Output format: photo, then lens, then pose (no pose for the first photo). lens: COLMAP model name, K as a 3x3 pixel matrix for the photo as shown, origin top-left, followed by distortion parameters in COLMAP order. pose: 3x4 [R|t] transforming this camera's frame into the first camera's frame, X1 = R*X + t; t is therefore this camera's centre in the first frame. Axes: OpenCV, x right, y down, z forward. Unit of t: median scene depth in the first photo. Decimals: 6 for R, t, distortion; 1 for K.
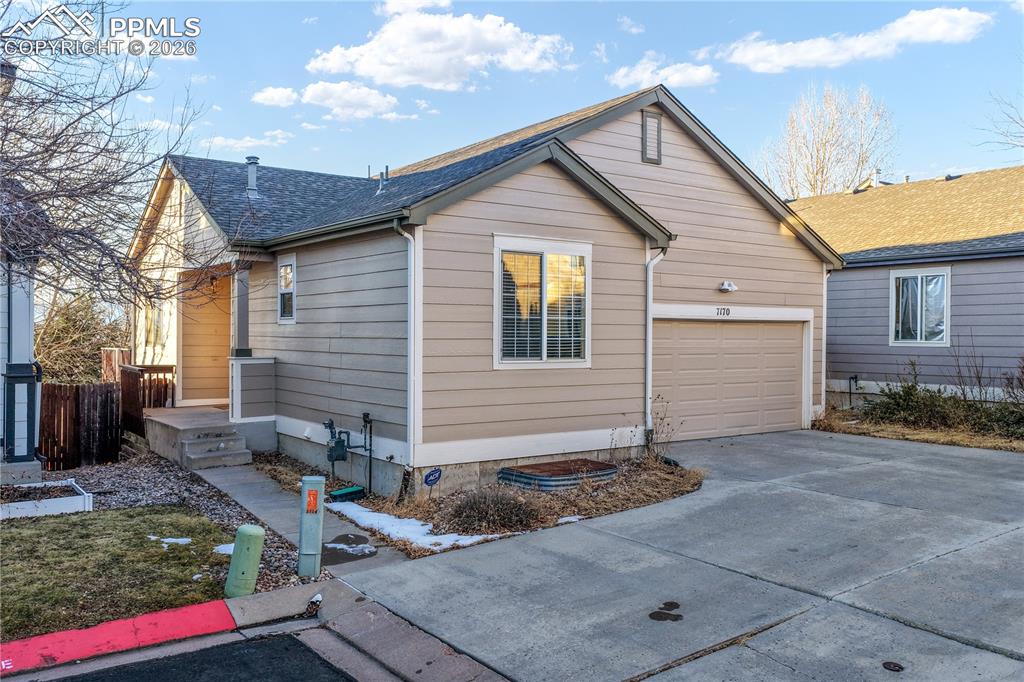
lens RADIAL K [[844.4, 0, 516.1], [0, 844.4, 340.5], [0, 0, 1]] dist [-0.014597, 0.034294]
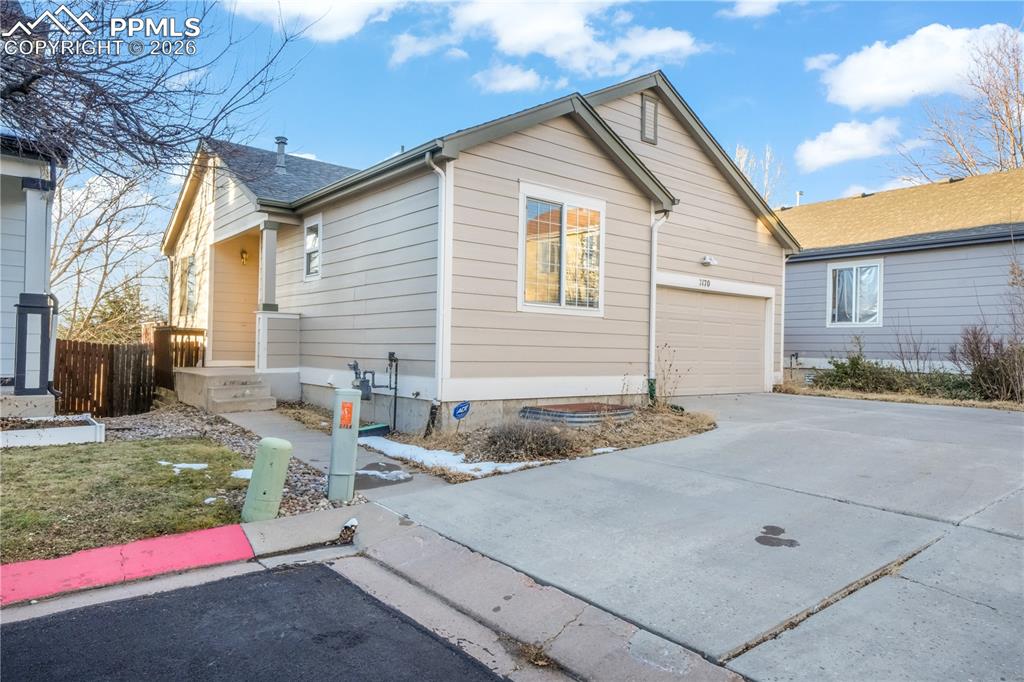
lens RADIAL K [[641.2, 0, 512.4], [0, 641.2, 340.2], [0, 0, 1]] dist [0.035416, -0.004805]
pose [[0.998780, 0.014872, 0.047084, -0.072981], [-0.014077, 0.999753, -0.017188, 0.088163], [-0.047328, 0.016504, 0.998743, 0.228218]]
